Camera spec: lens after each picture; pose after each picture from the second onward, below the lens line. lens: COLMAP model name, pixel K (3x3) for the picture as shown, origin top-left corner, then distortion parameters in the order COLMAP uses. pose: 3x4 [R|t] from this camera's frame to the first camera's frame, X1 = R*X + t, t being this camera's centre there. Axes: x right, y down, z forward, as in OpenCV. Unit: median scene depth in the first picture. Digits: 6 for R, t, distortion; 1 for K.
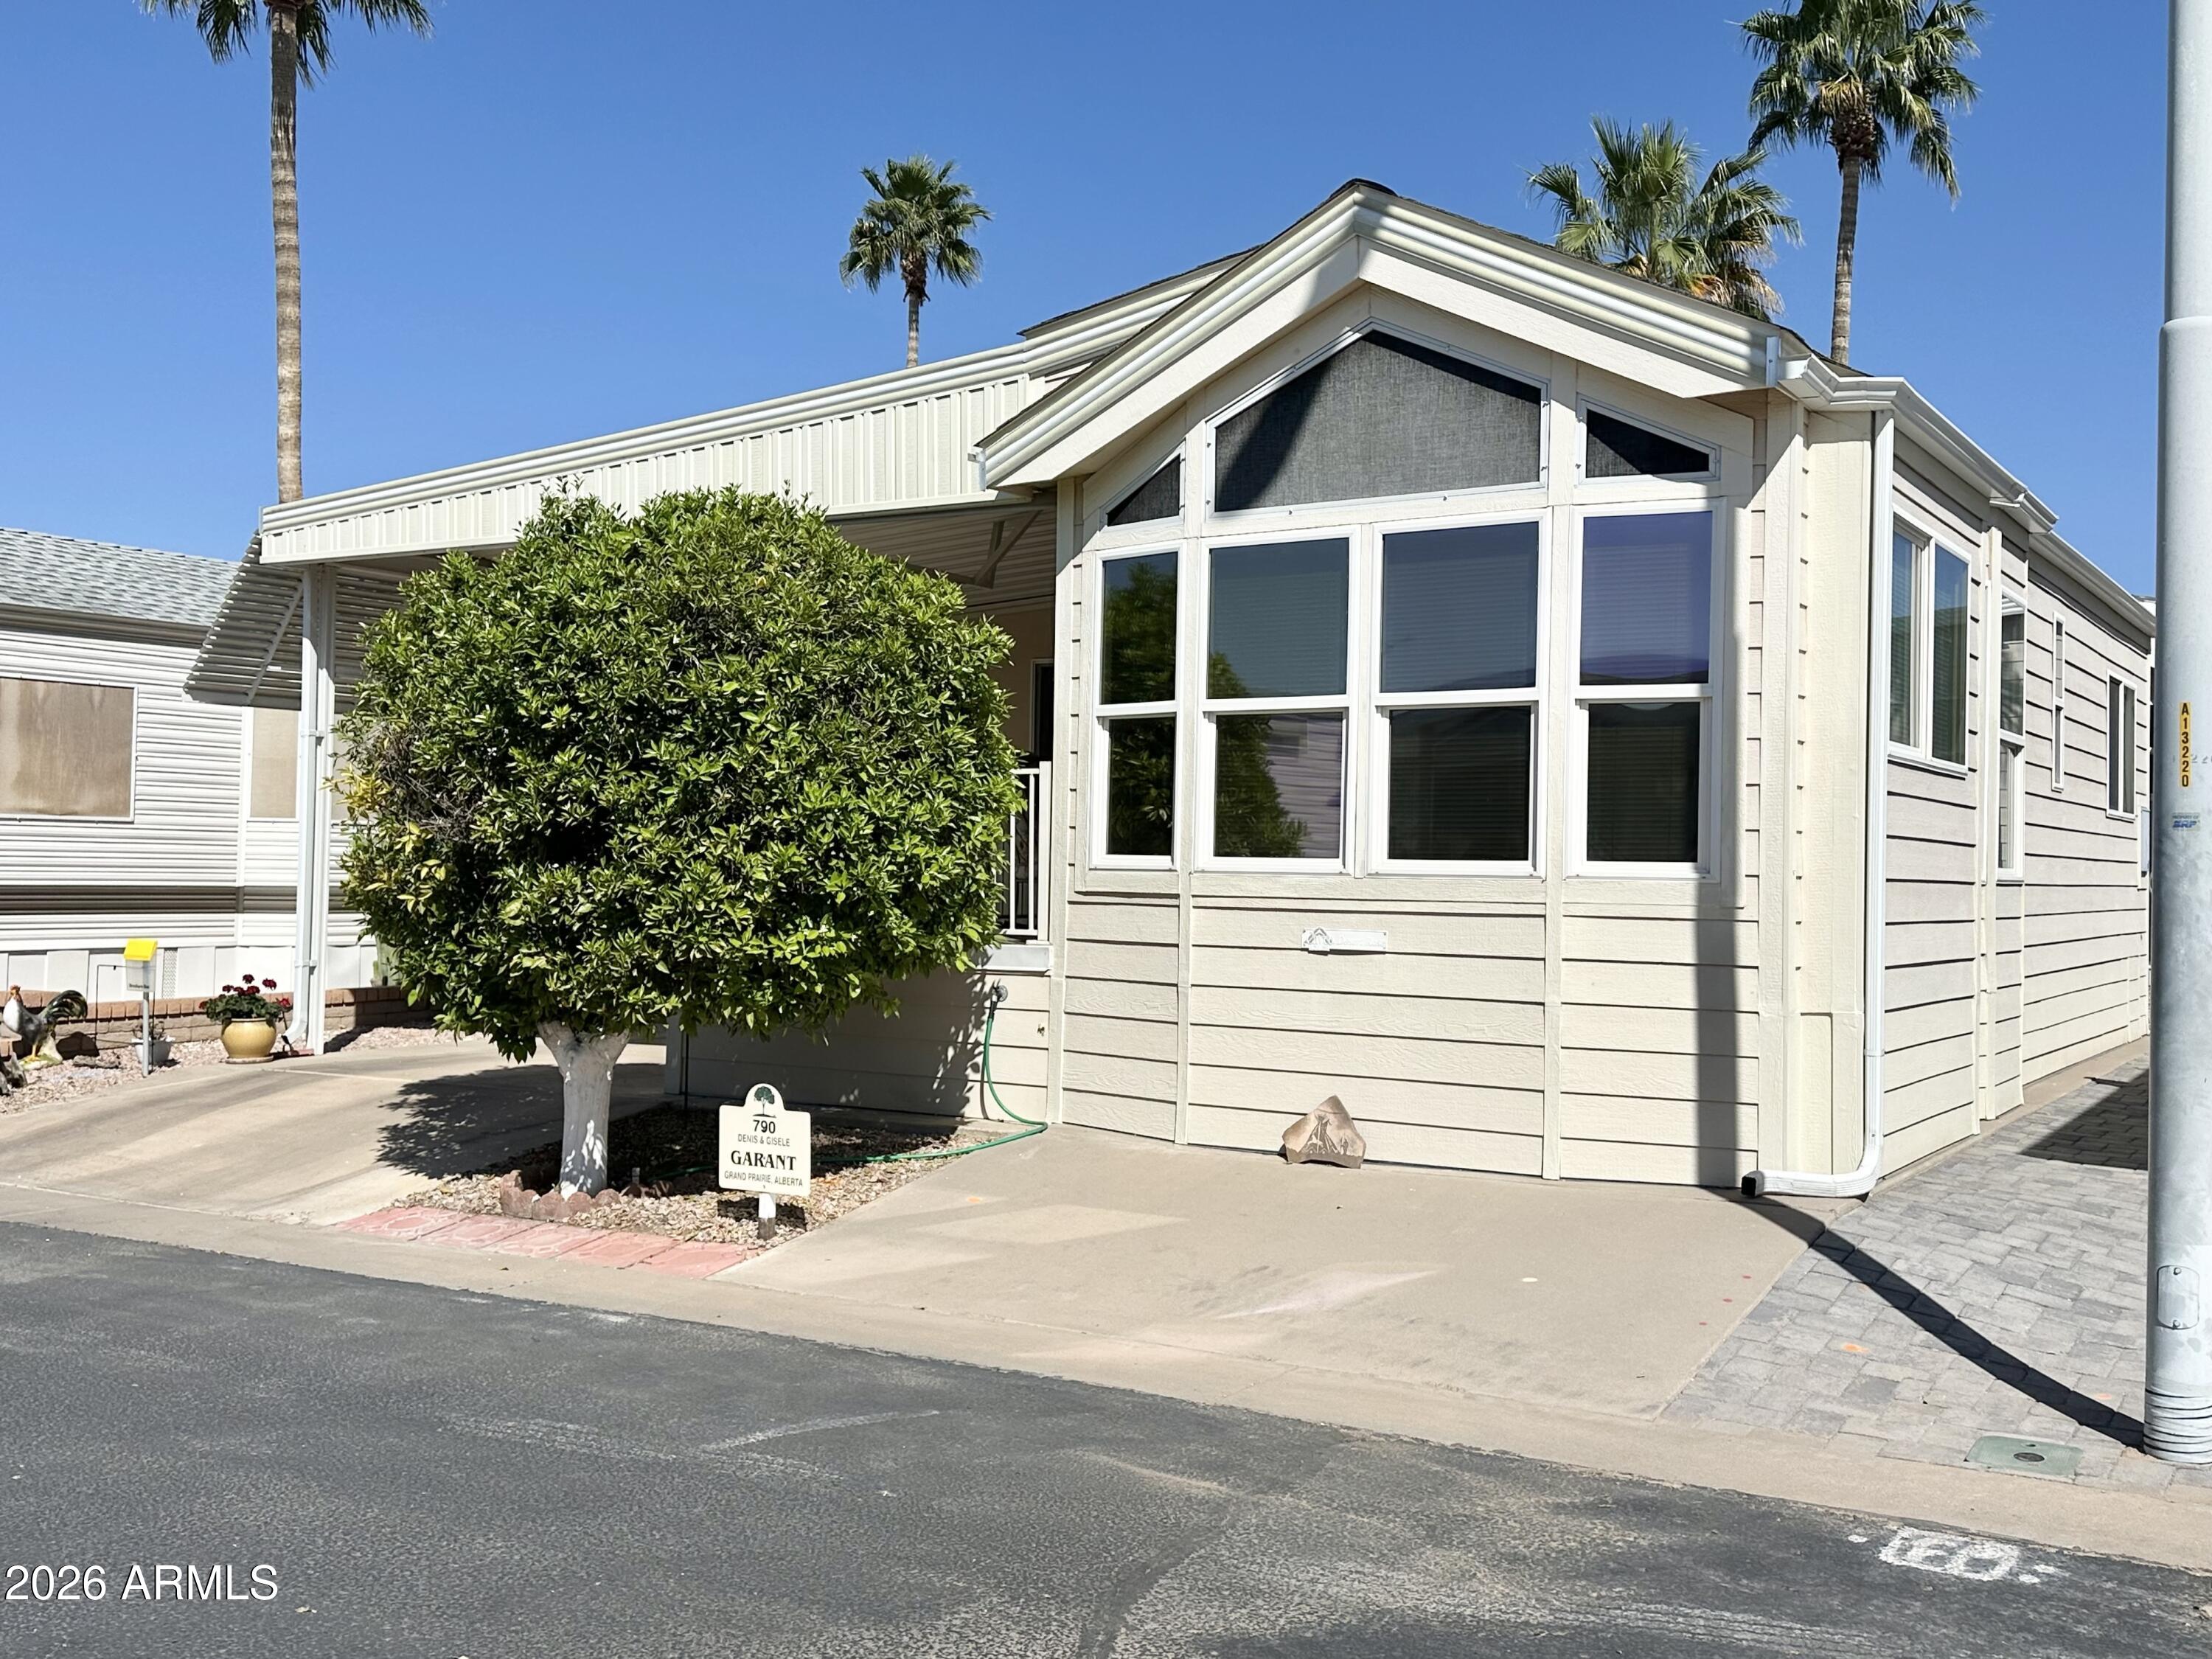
lens RADIAL K [[2130.7, 0, 1110.2], [0, 2130.7, 826.7], [0, 0, 1]] dist [0.097073, 0.000000]
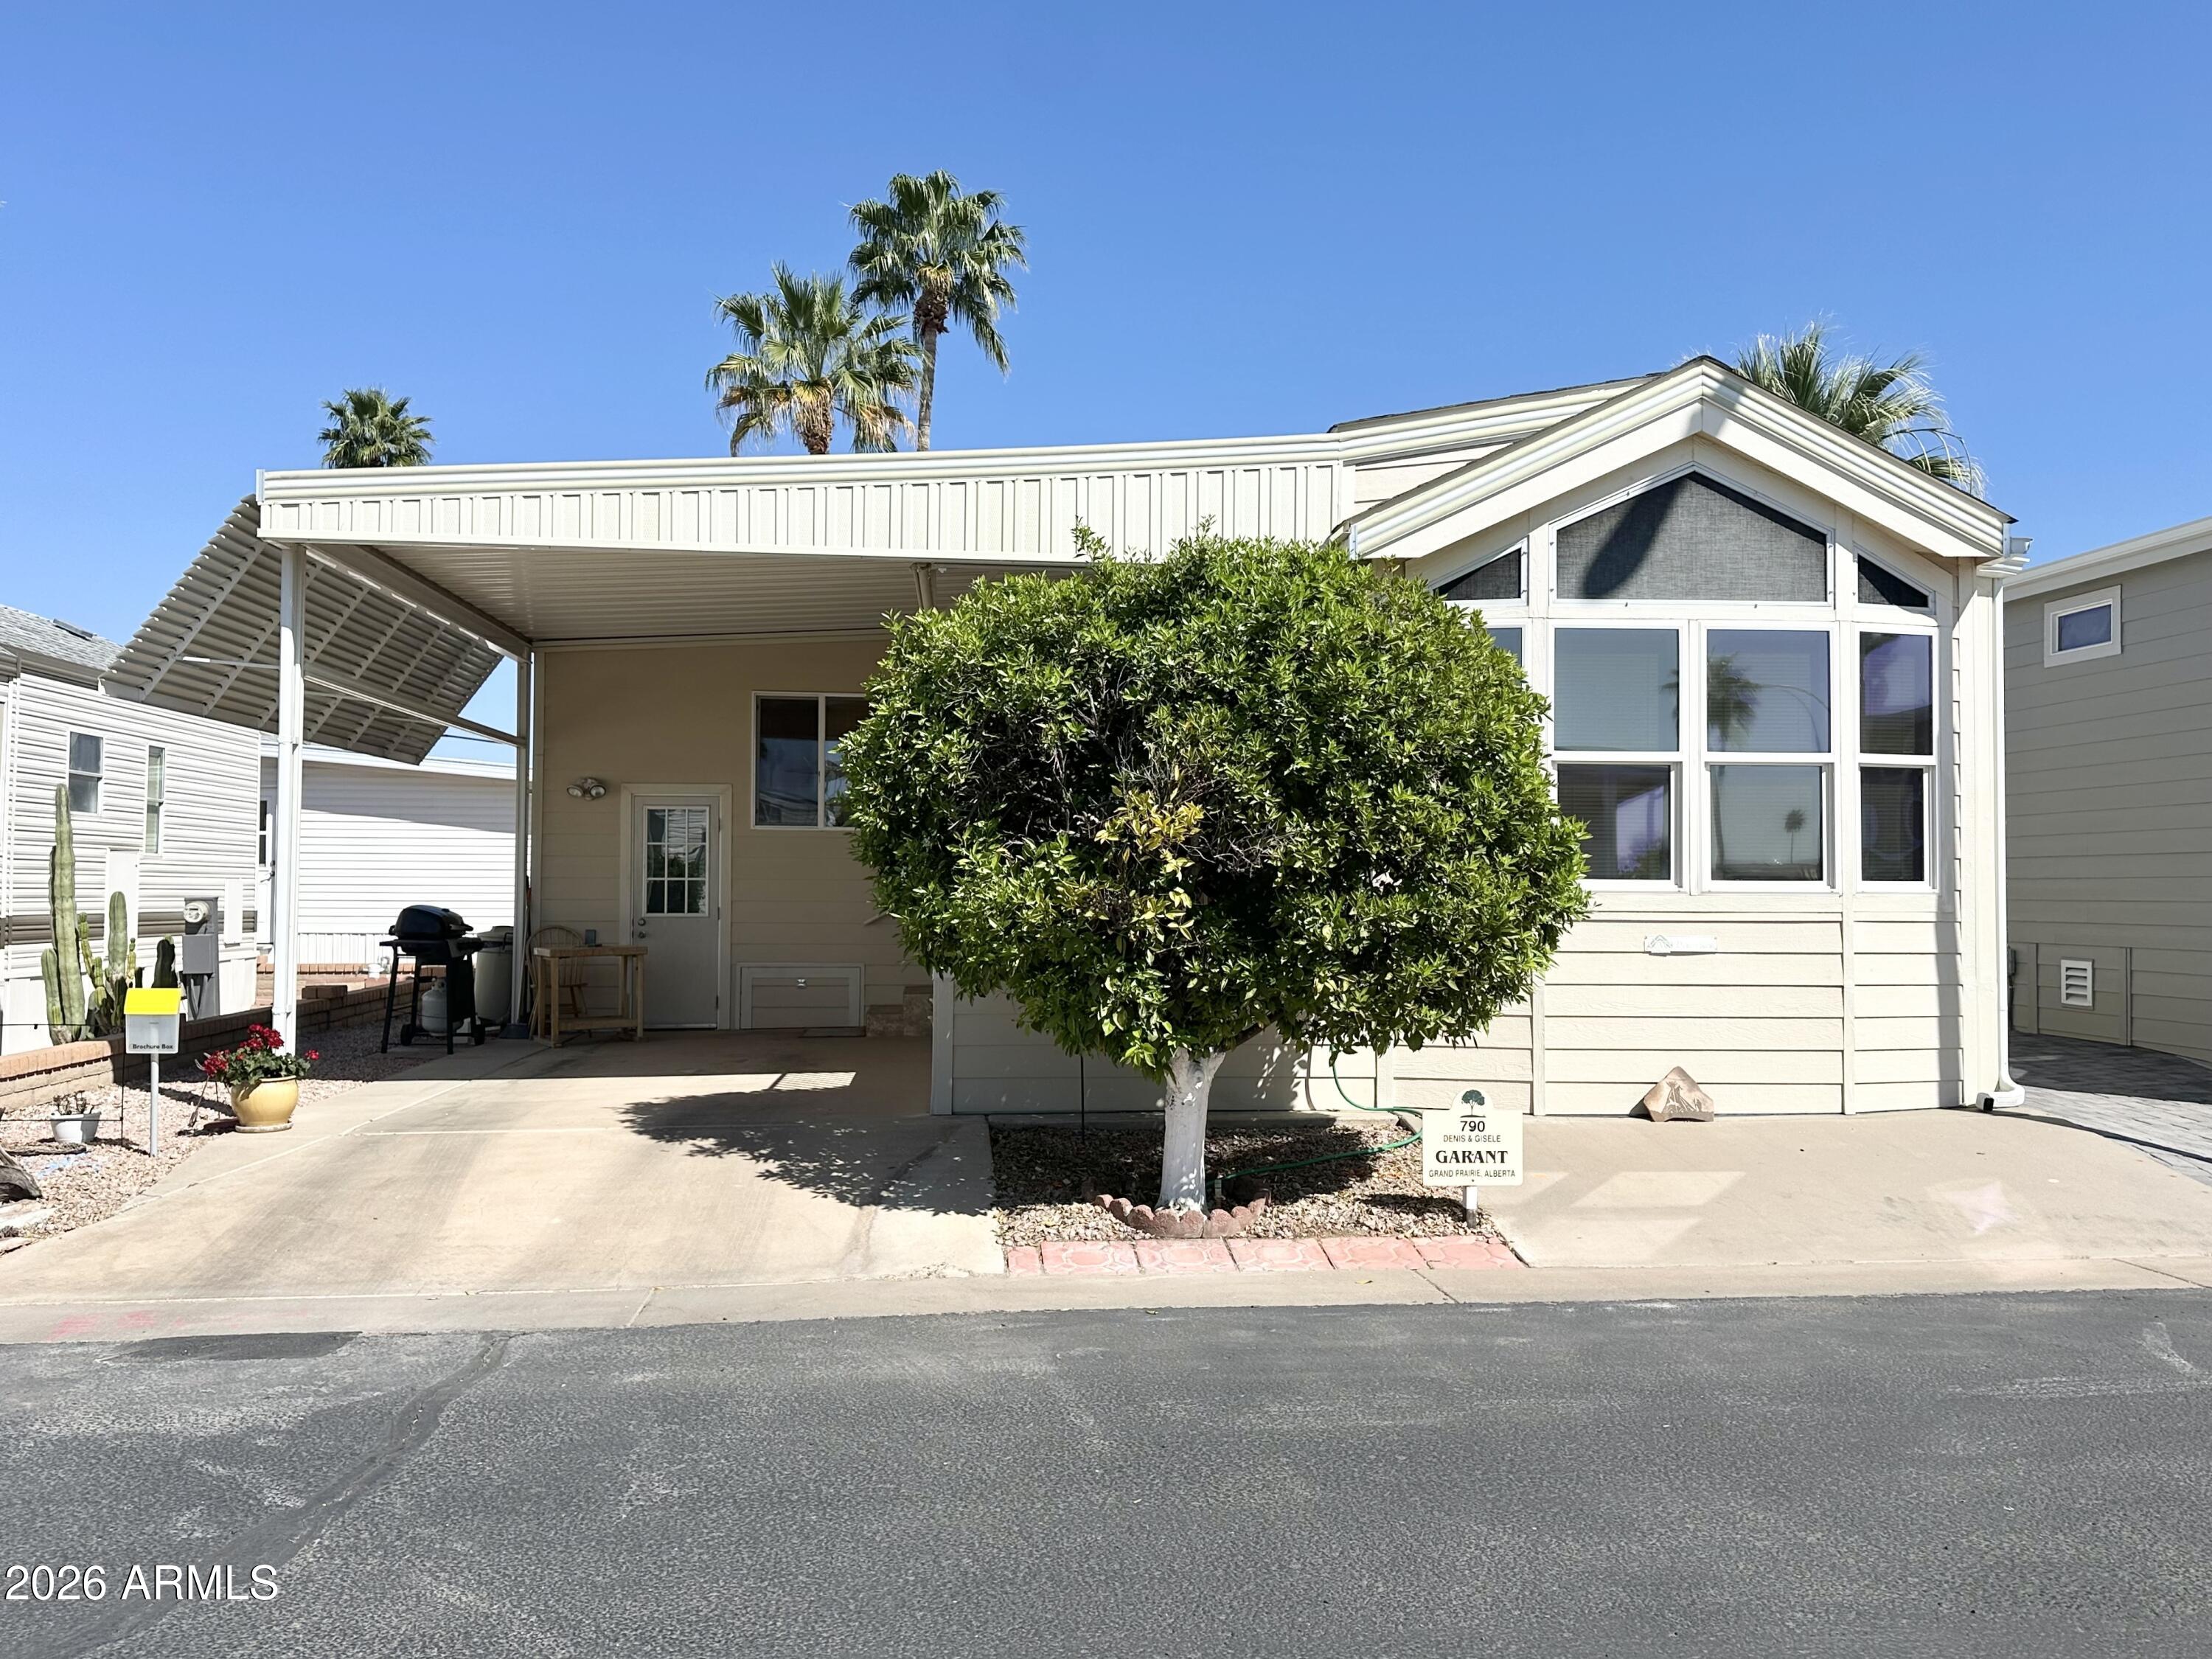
lens RADIAL K [[1775.8, 0, 1102.9], [0, 1775.8, 834.1], [0, 0, 1]] dist [0.032451, -0.012806]
pose [[0.800481, 0.009090, 0.599289, -0.835794], [-0.005781, 0.999956, -0.007447, -0.002745], [-0.599330, 0.002497, 0.800498, 0.365142]]
